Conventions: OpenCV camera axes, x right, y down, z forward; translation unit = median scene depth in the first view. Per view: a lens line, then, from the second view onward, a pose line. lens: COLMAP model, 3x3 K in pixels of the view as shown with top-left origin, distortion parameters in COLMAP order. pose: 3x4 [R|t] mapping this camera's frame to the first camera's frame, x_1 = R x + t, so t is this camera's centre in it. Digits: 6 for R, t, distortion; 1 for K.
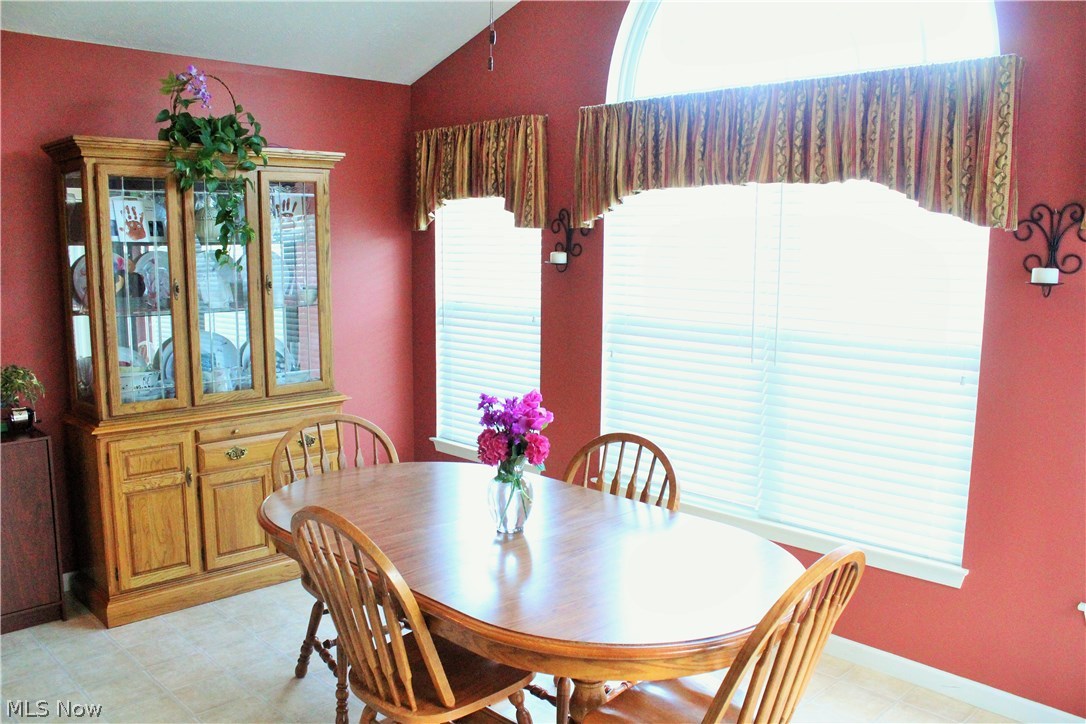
lens RADIAL K [[903.2, 0, 545.5], [0, 903.2, 374.0], [0, 0, 1]] dist [-0.169588, 0.149580]
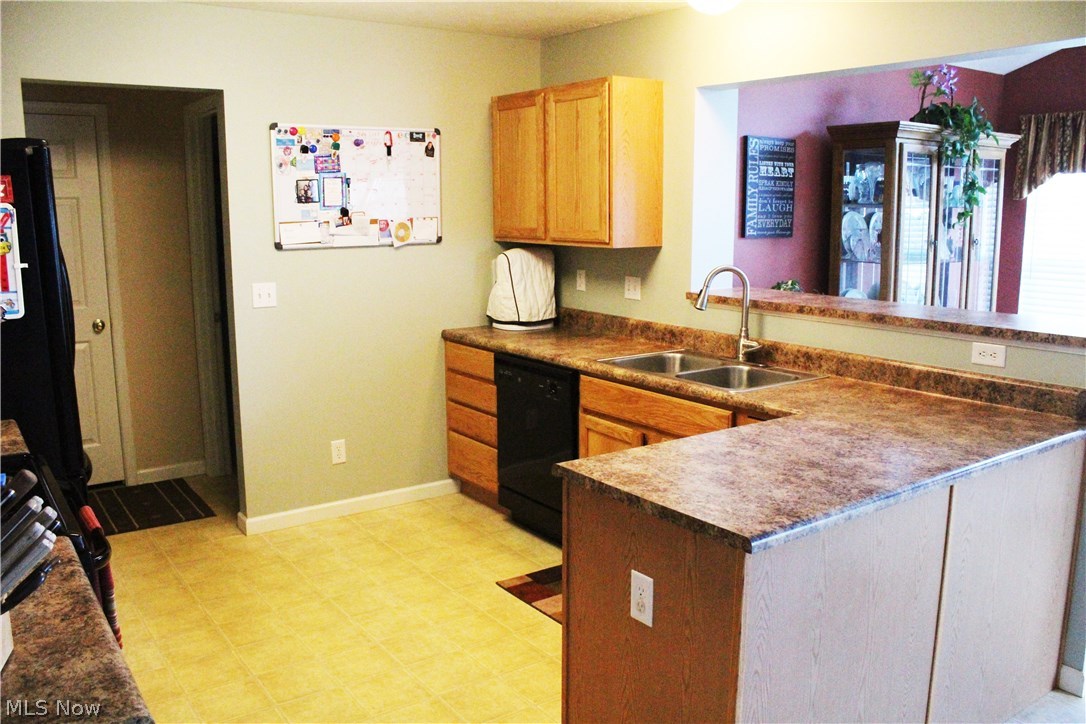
lens RADIAL K [[903.2, 0, 545.5], [0, 903.2, 374.0], [0, 0, 1]] dist [-0.169588, 0.149580]
pose [[0.985263, 0.020124, -0.169858, -0.743180], [-0.014890, 0.999376, 0.032033, 0.058051], [0.170396, -0.029032, 0.984948, -0.330856]]
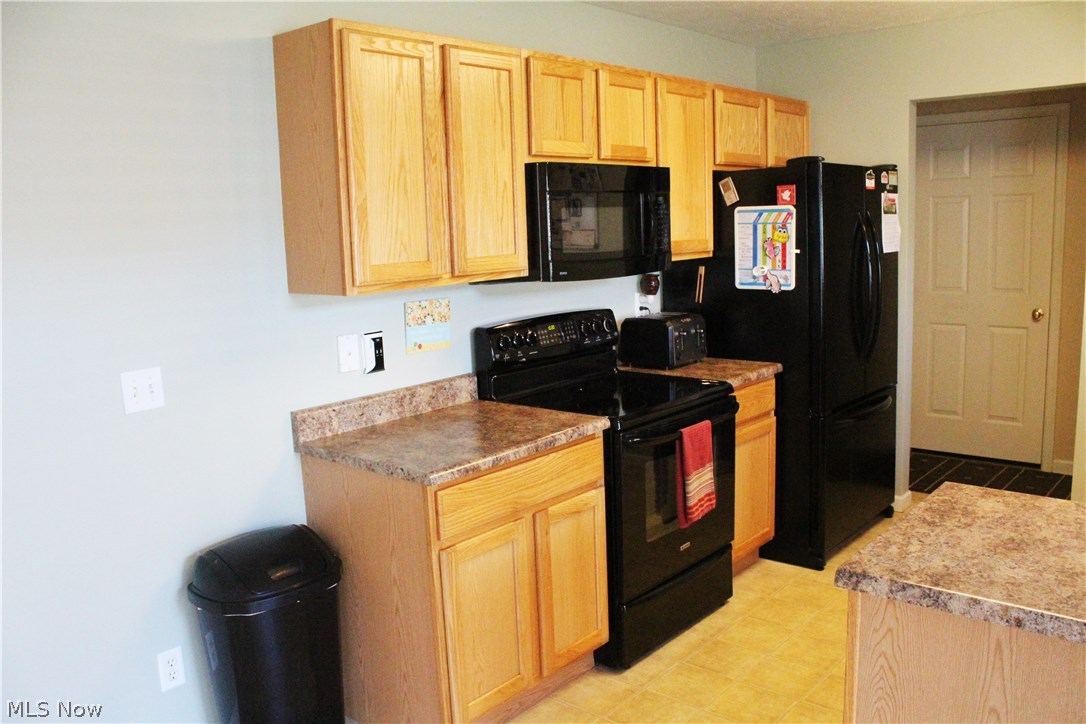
lens RADIAL K [[903.2, 0, 545.5], [0, 903.2, 374.0], [0, 0, 1]] dist [-0.169588, 0.149580]
pose [[0.067588, 0.156697, -0.985331, -0.316549], [-0.115936, 0.982133, 0.148235, 0.017366], [0.990954, 0.104216, 0.084547, -0.041365]]
